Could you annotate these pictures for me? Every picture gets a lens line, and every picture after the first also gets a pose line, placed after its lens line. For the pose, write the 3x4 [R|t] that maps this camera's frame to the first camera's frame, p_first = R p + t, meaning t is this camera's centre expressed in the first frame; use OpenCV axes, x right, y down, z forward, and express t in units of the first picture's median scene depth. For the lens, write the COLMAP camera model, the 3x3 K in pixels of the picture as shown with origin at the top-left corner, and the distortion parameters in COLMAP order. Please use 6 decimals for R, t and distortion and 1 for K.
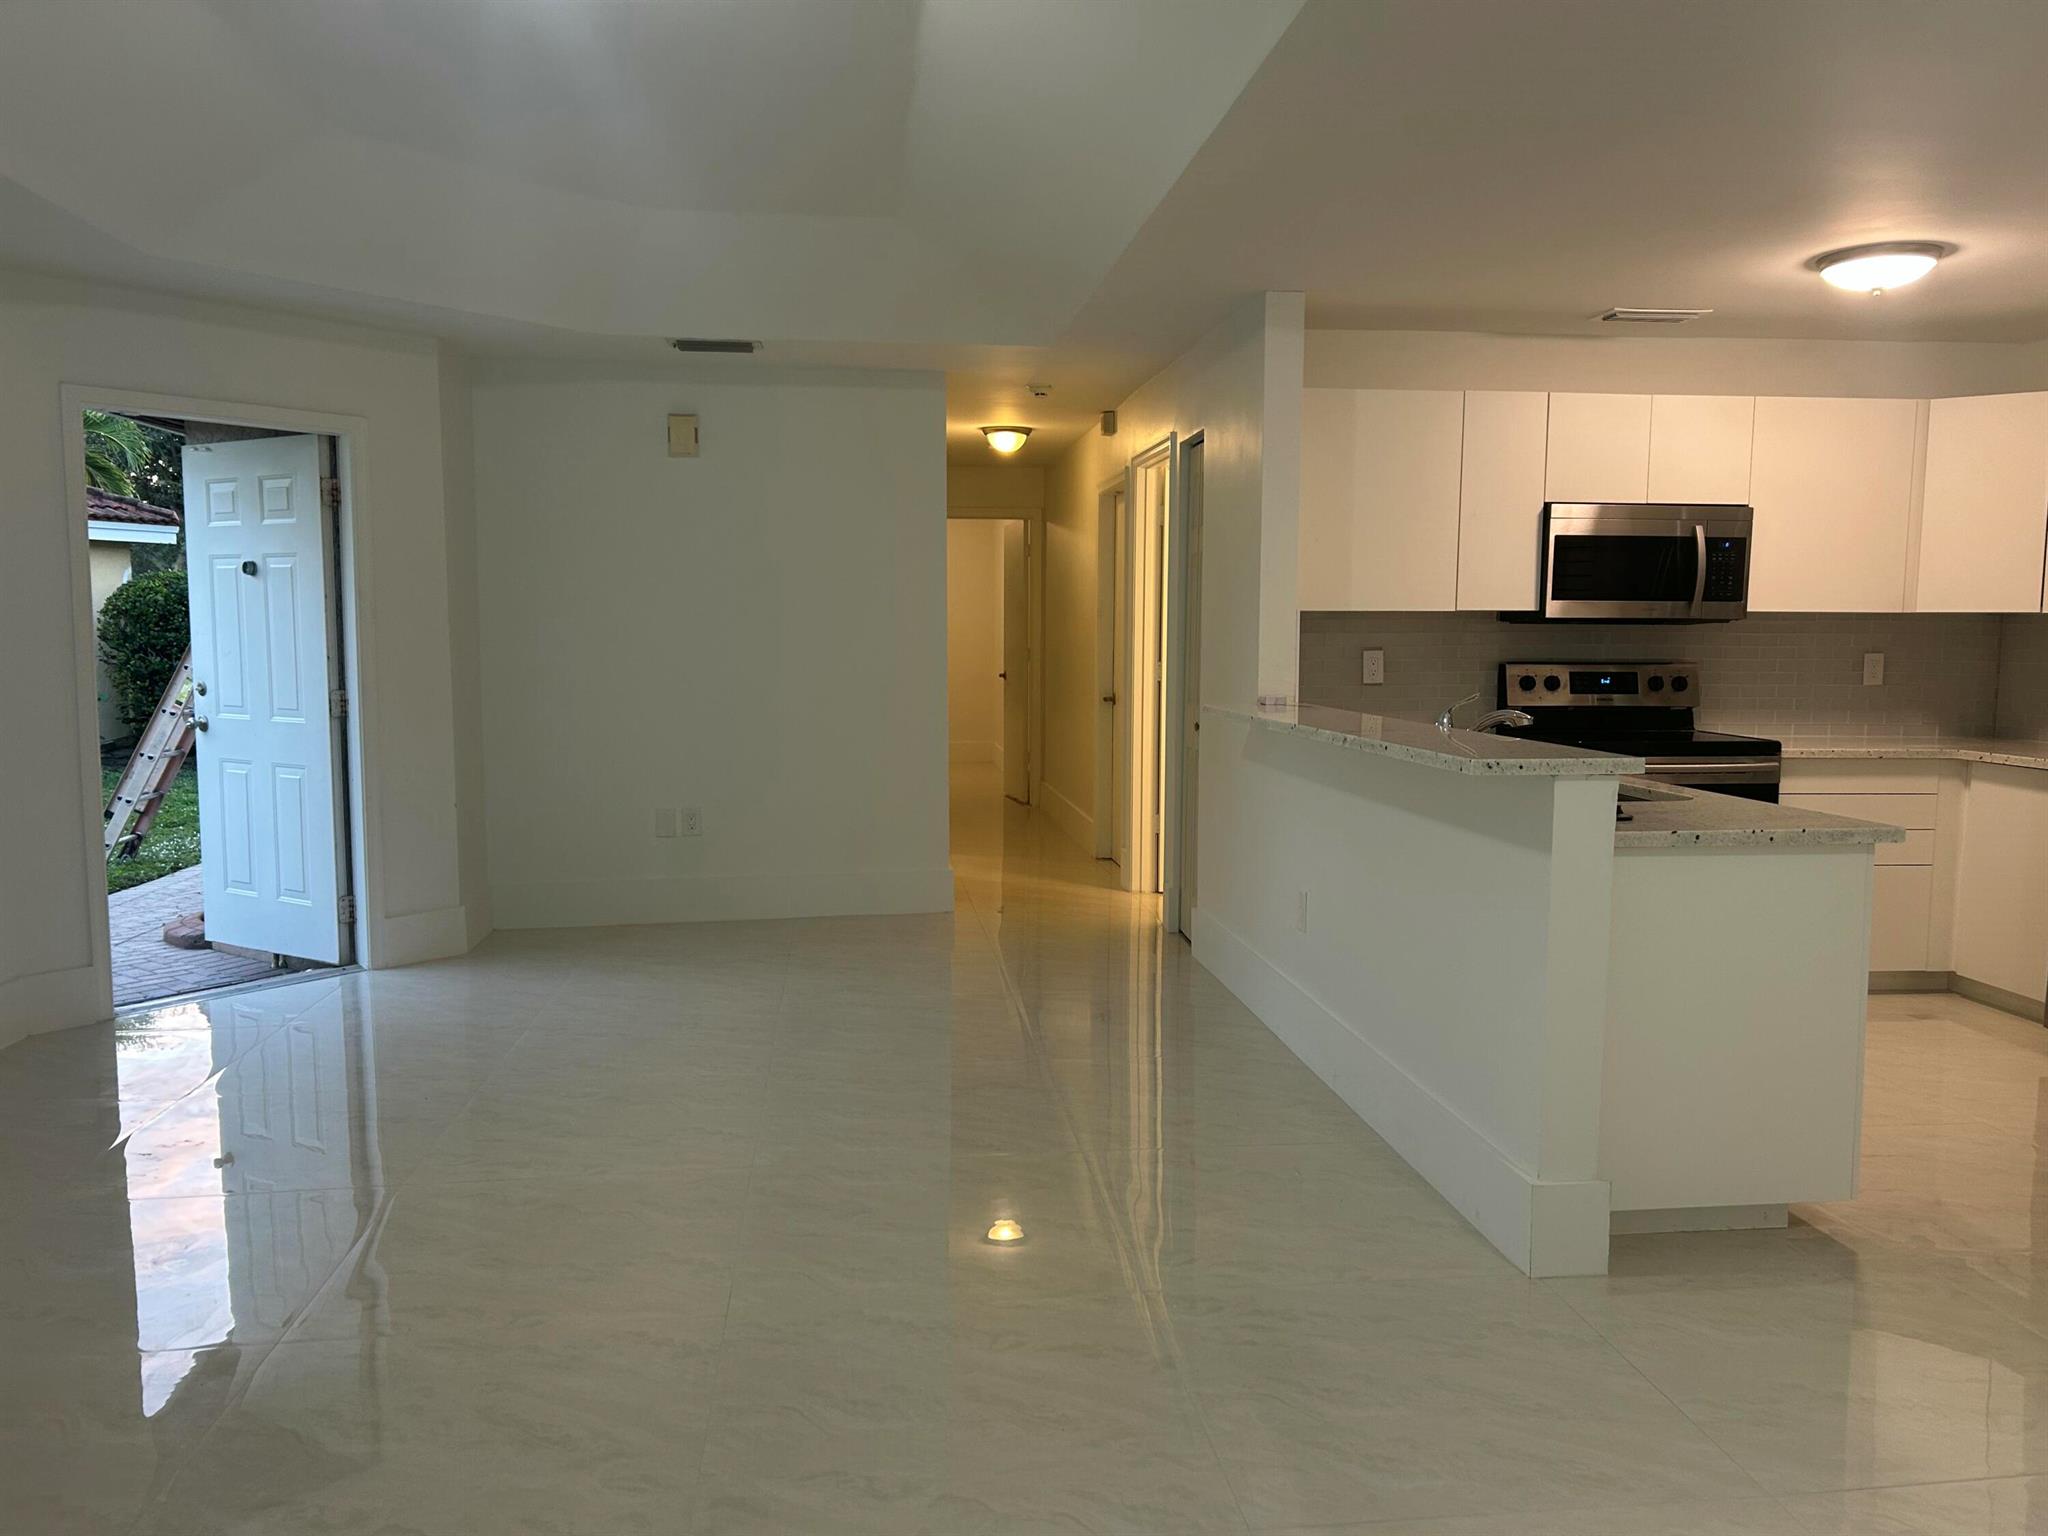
lens RADIAL K [[1554.1, 0, 1024.0], [0, 1554.1, 768.0], [0, 0, 1]] dist [0.065002, -0.065765]
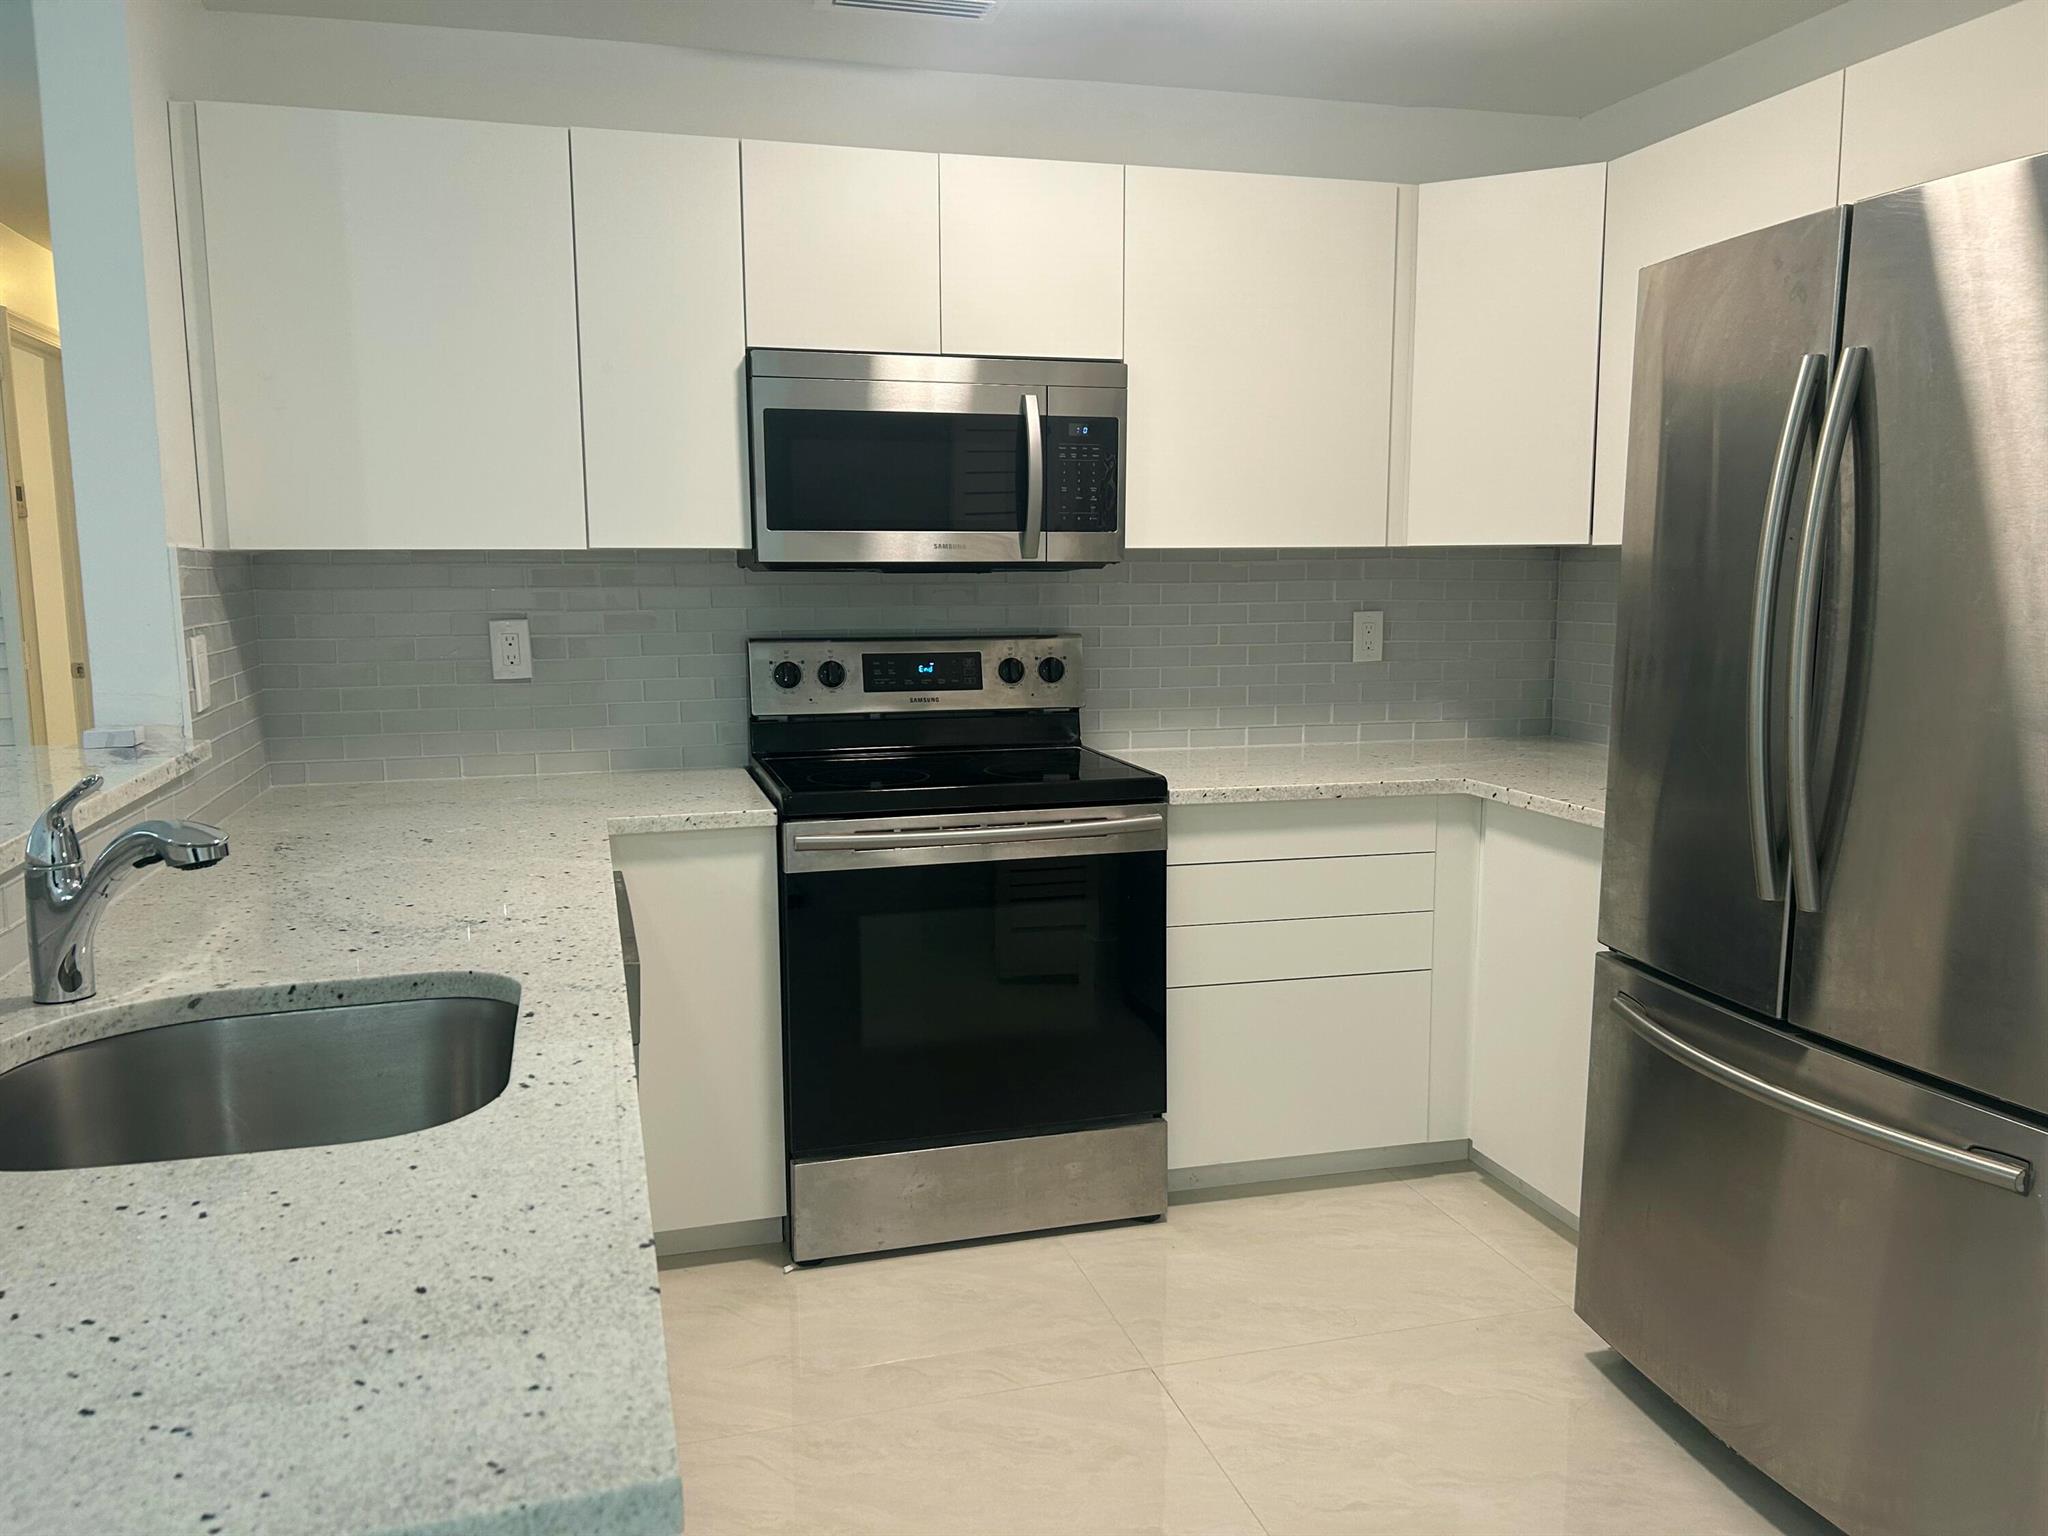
lens RADIAL K [[1554.1, 0, 1024.0], [0, 1554.1, 768.0], [0, 0, 1]] dist [0.065002, -0.065765]
pose [[0.988381, -0.032250, 0.148534, 0.335608], [0.026287, 0.998774, 0.041936, -0.043669], [-0.149705, -0.037545, 0.988018, 0.436281]]
